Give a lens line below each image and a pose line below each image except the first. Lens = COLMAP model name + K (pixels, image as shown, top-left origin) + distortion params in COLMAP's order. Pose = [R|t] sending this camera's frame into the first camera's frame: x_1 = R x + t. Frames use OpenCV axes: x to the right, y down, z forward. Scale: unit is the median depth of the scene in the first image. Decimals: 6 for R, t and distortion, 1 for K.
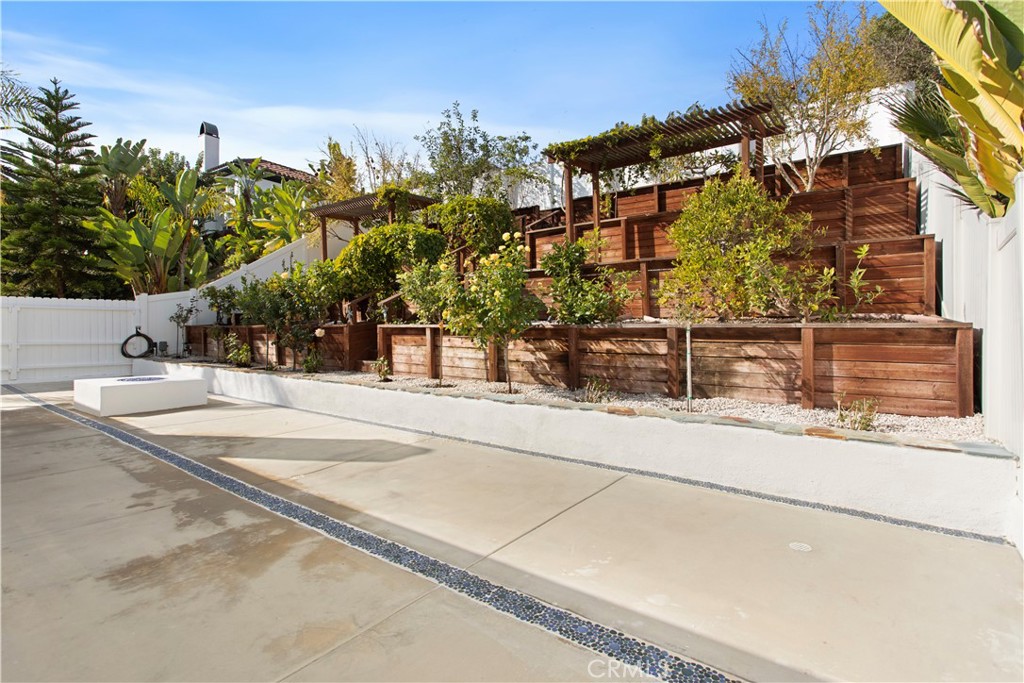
lens RADIAL K [[496.5, 0, 515.4], [0, 496.5, 324.1], [0, 0, 1]] dist [-0.052250, 0.017235]
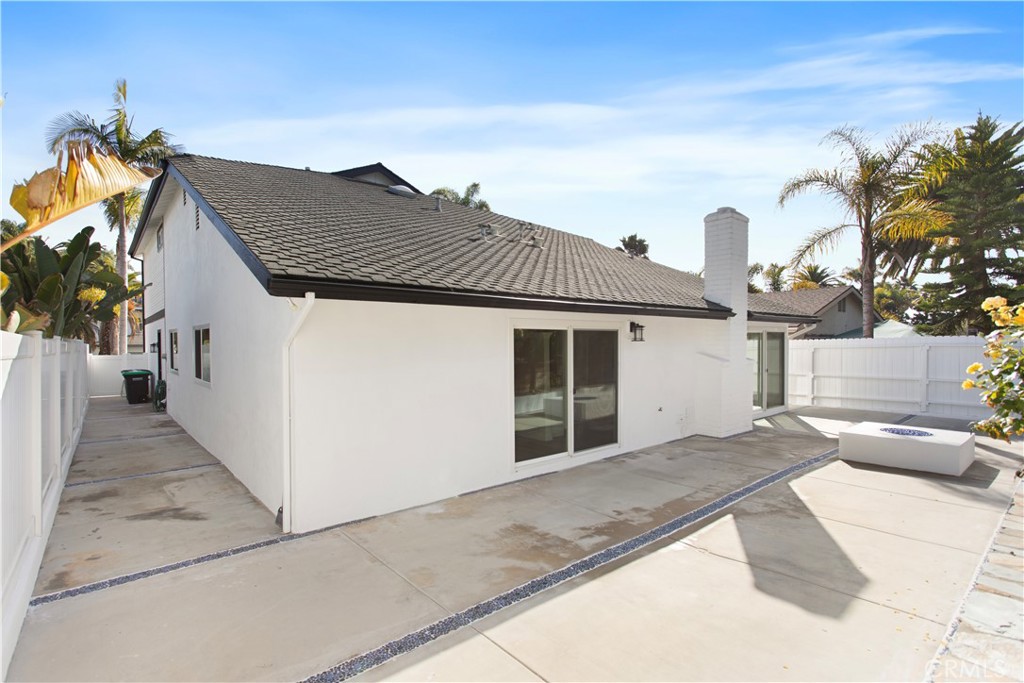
lens RADIAL K [[496.5, 0, 509.3], [0, 496.5, 342.1], [0, 0, 1]] dist [-0.052250, 0.017235]
pose [[-0.225195, 0.004973, -0.974301, 0.899105], [0.003096, 0.999986, 0.004389, -0.187720], [0.974309, -0.002028, -0.225207, 1.141282]]
